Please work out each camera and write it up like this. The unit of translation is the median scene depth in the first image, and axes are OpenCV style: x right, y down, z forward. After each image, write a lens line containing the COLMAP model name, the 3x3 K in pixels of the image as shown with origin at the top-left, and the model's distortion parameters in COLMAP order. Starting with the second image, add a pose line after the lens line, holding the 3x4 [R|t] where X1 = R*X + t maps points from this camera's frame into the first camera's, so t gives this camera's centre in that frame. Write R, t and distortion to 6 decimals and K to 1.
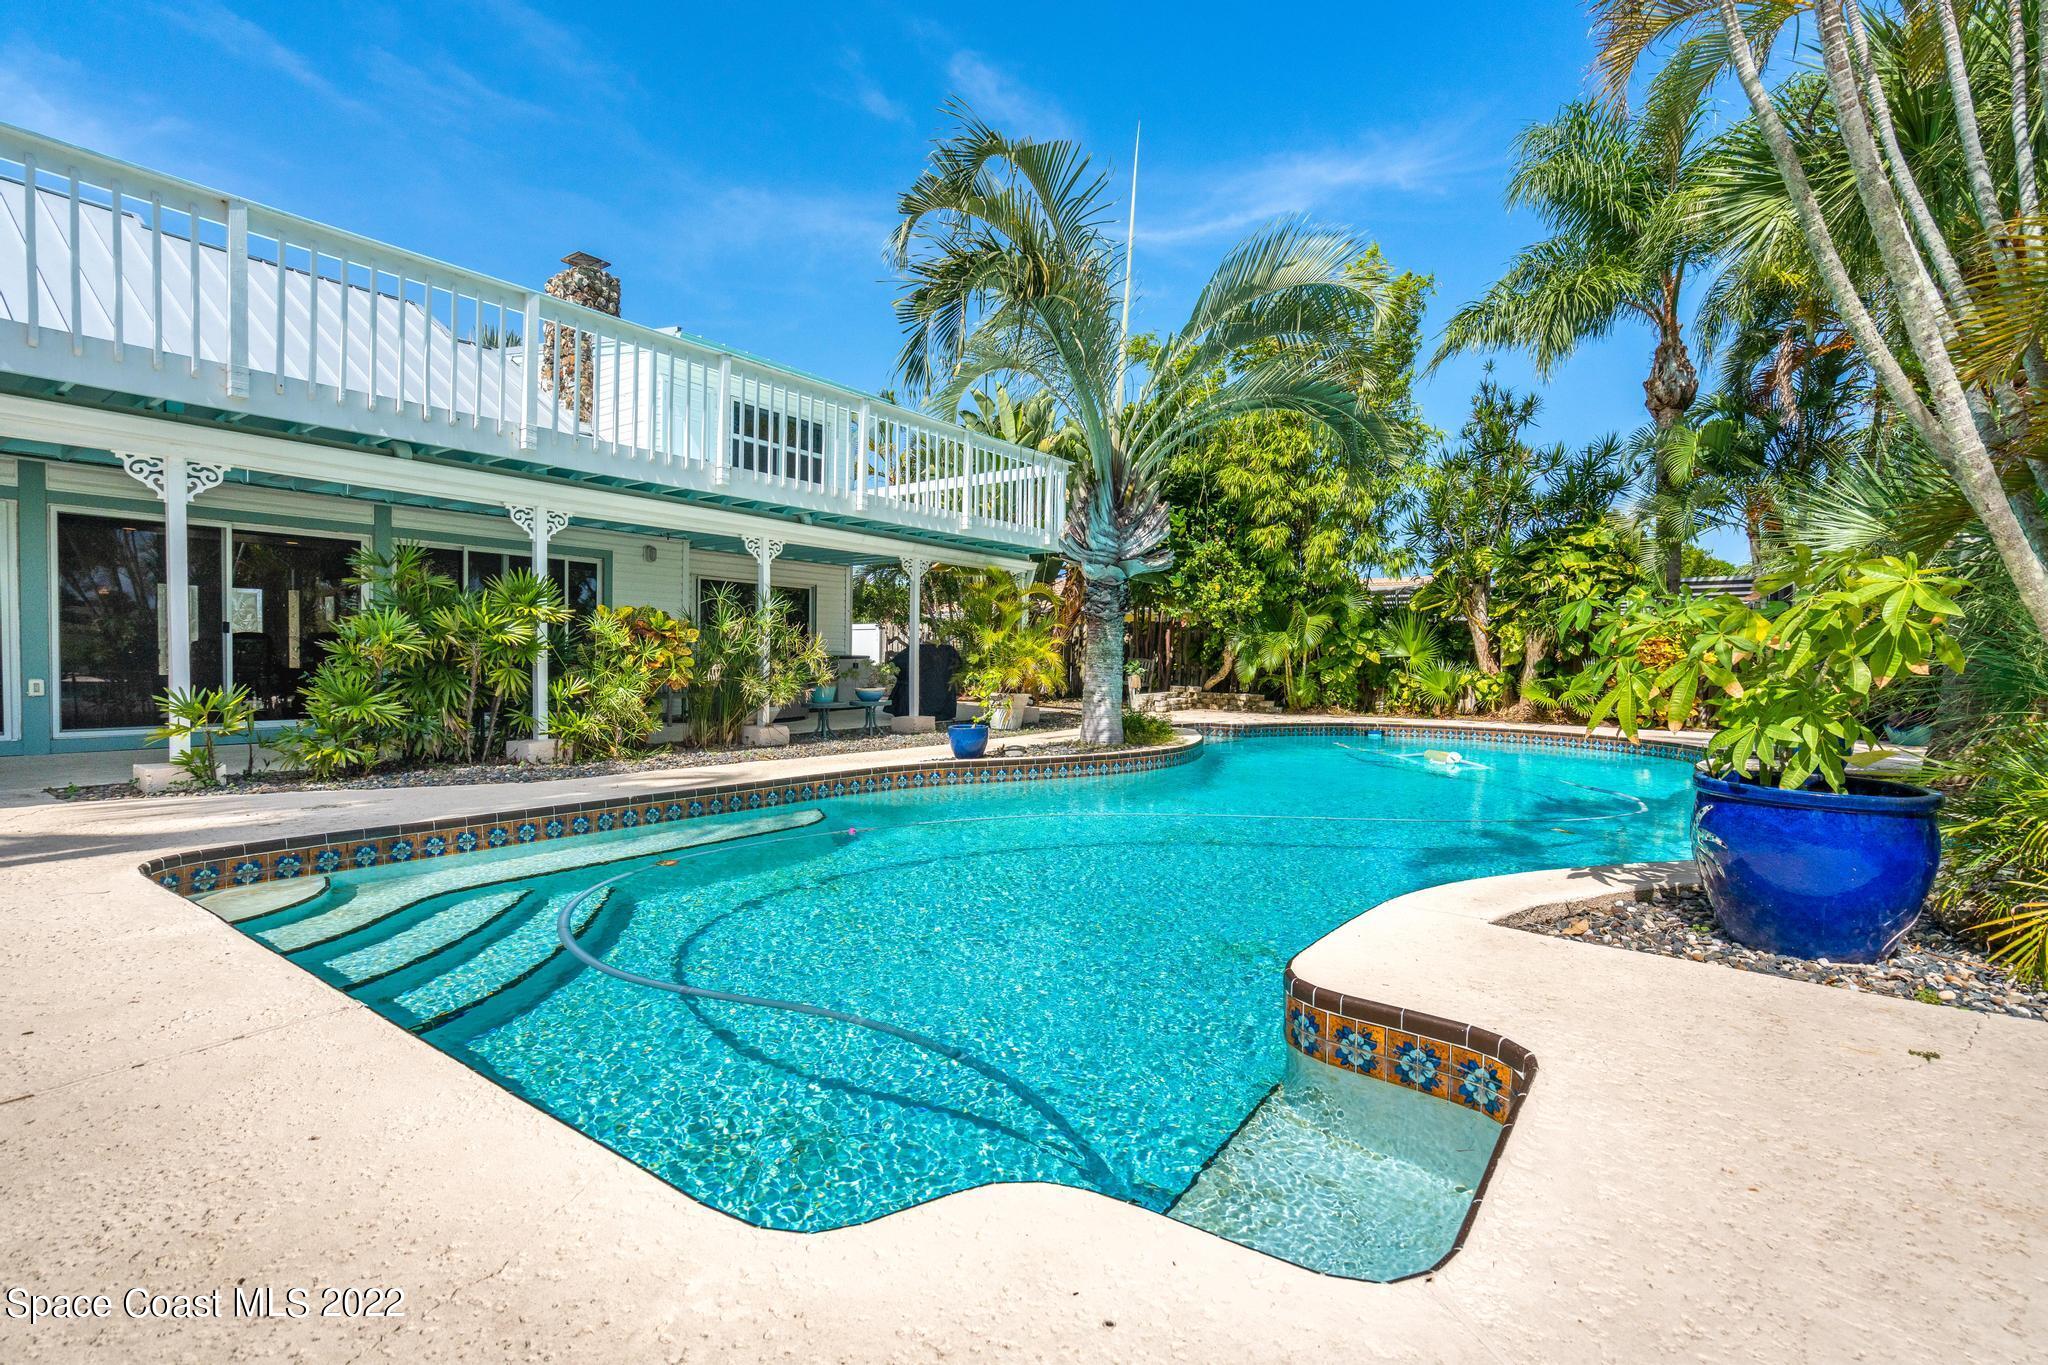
lens RADIAL K [[935.4, 0, 1012.4], [0, 935.4, 679.7], [0, 0, 1]] dist [-0.001284, -0.000432]
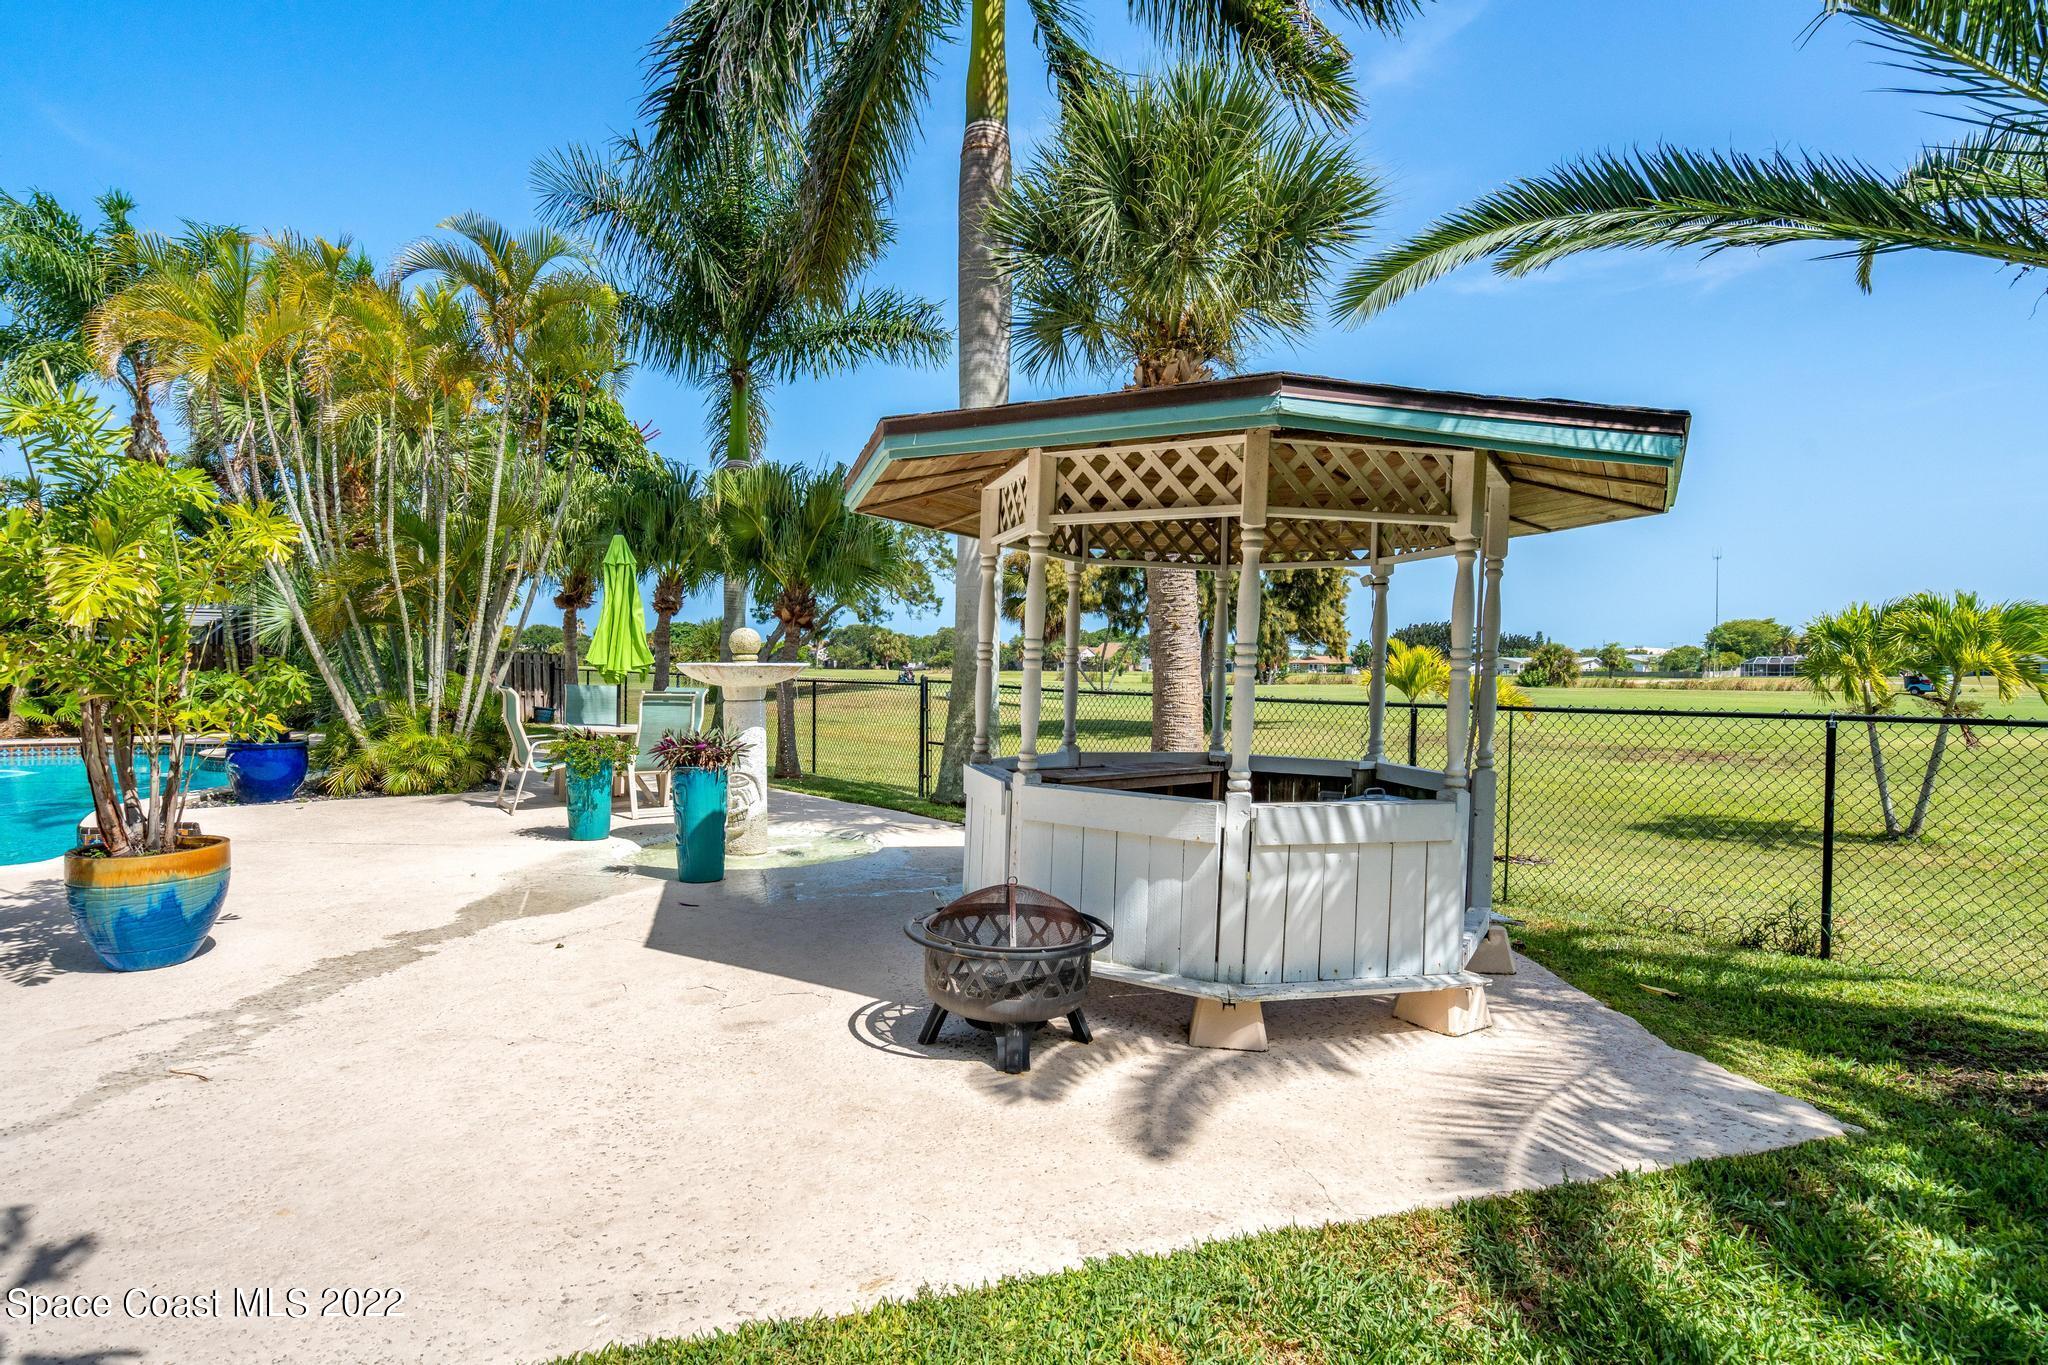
lens RADIAL K [[1060.2, 0, 1018.2], [0, 1060.2, 682.9], [0, 0, 1]] dist [-0.002366, -0.000207]
pose [[0.242773, -0.030464, 0.969605, -0.344896], [0.027268, 0.999326, 0.024571, -0.016093], [-0.969700, 0.020474, 0.243440, -0.404016]]
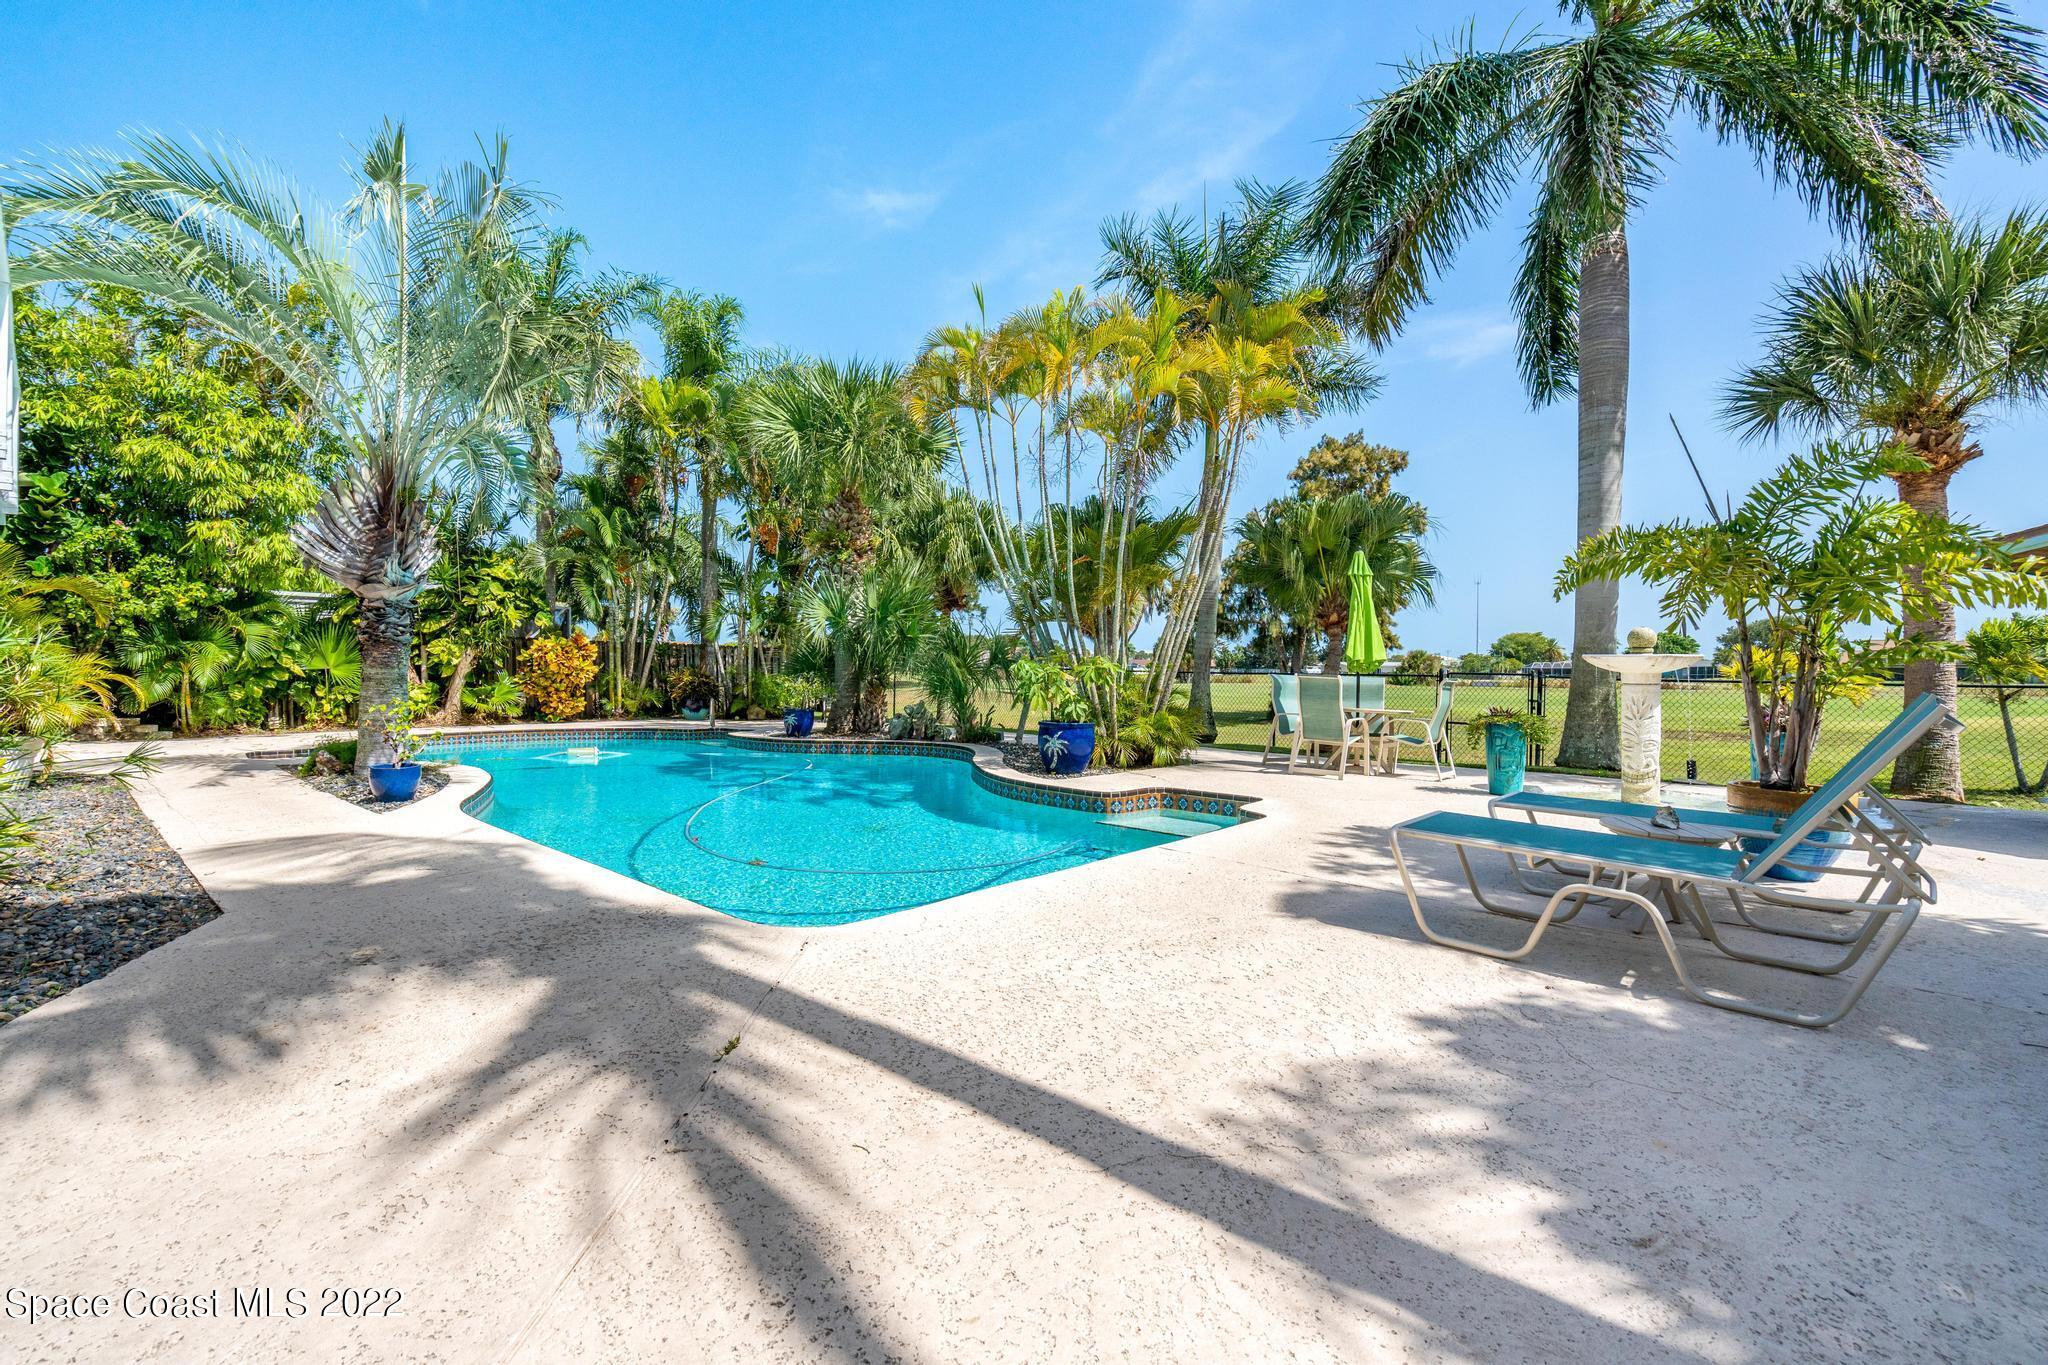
lens RADIAL K [[935.4, 0, 1015.0], [0, 935.4, 672.1], [0, 0, 1]] dist [-0.001284, -0.000432]
pose [[0.116758, -0.017830, 0.993000, -0.522412], [0.023001, 0.999619, 0.015244, -0.021894], [-0.992894, 0.021060, 0.117123, 0.177393]]
